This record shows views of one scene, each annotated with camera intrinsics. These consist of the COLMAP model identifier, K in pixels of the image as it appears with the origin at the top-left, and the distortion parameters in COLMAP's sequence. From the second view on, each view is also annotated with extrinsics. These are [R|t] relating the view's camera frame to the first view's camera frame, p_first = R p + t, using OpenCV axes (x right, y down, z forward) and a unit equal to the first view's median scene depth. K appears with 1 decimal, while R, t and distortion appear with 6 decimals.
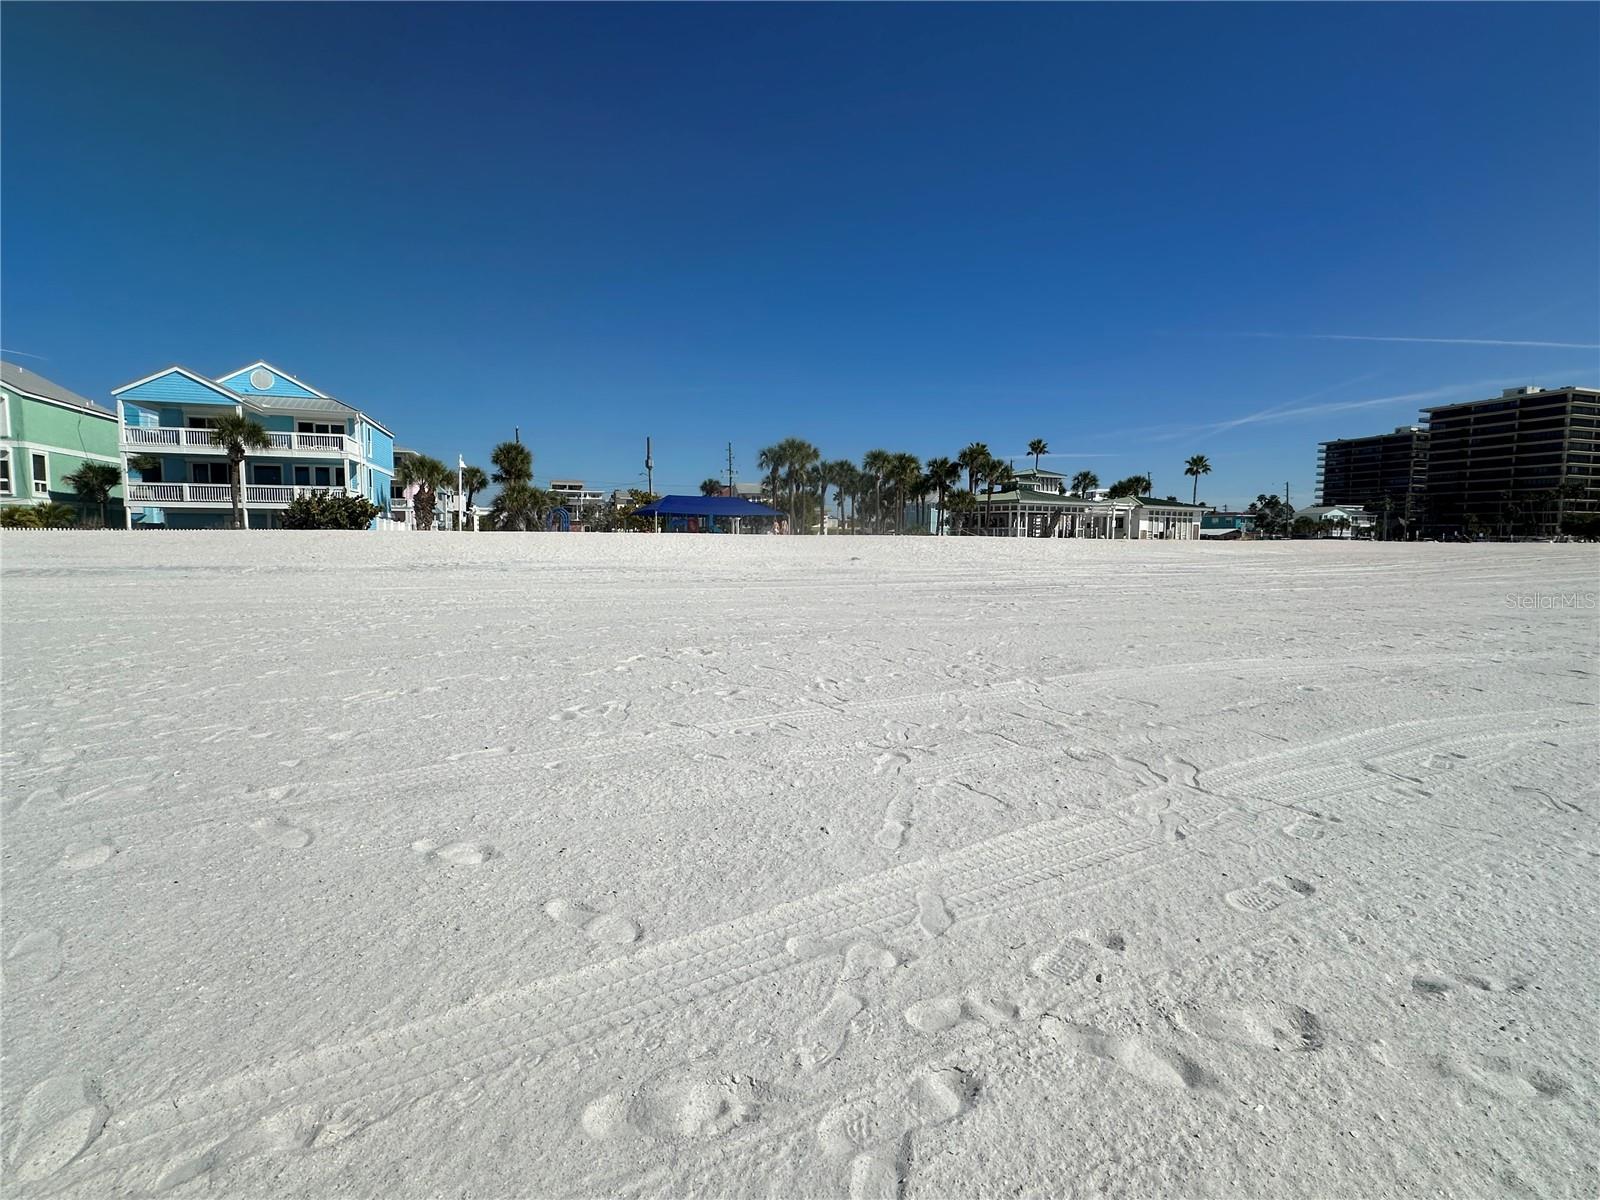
lens RADIAL K [[755.7, 0, 800.0], [0, 755.7, 600.0], [0, 0, 1]] dist [-0.000234, -0.000377]
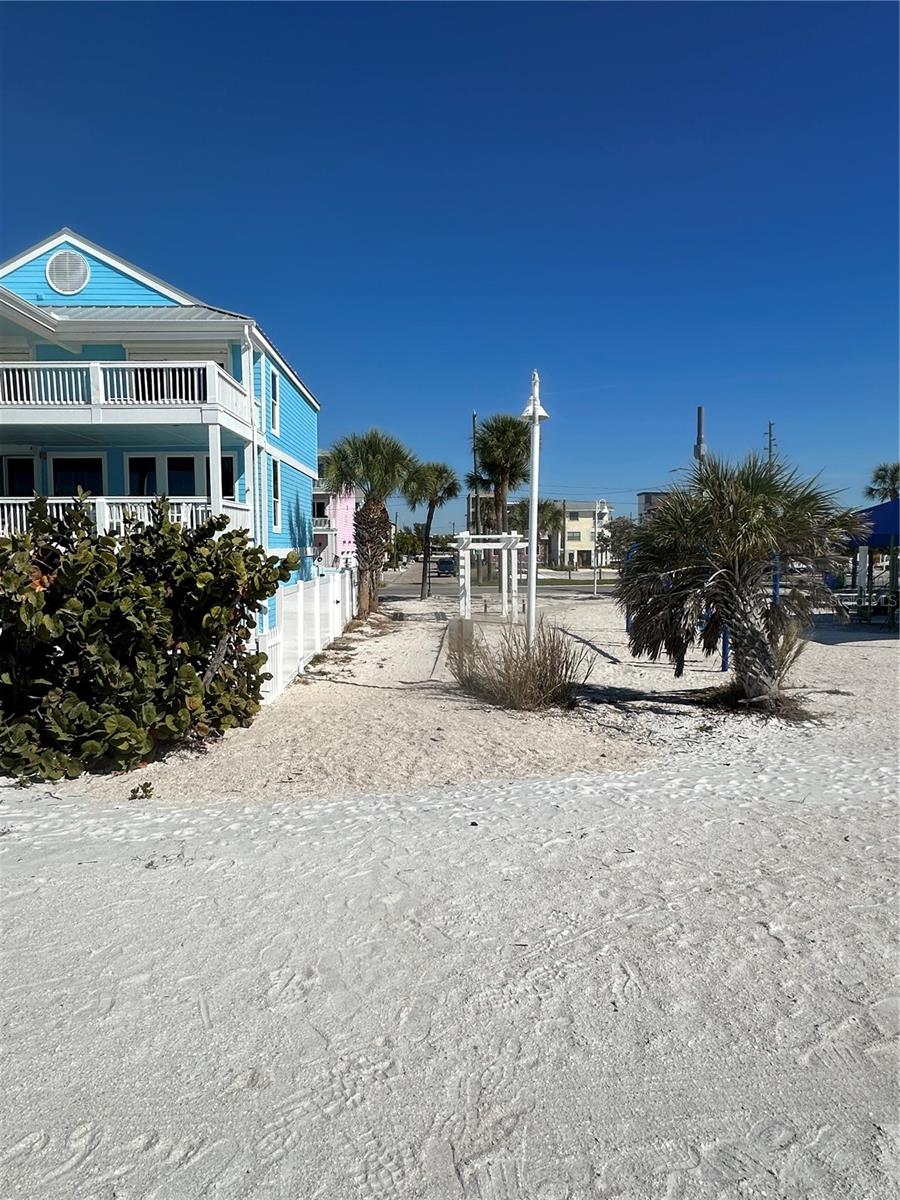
lens RADIAL K [[702.7, 0, 450.0], [0, 702.7, 600.0], [0, 0, 1]] dist [0.000312, -0.000009]
pose [[0.954538, 0.012599, -0.297824, -0.109600], [-0.013781, 0.999903, -0.001868, -0.028637], [0.297771, 0.005888, 0.954619, 0.201968]]
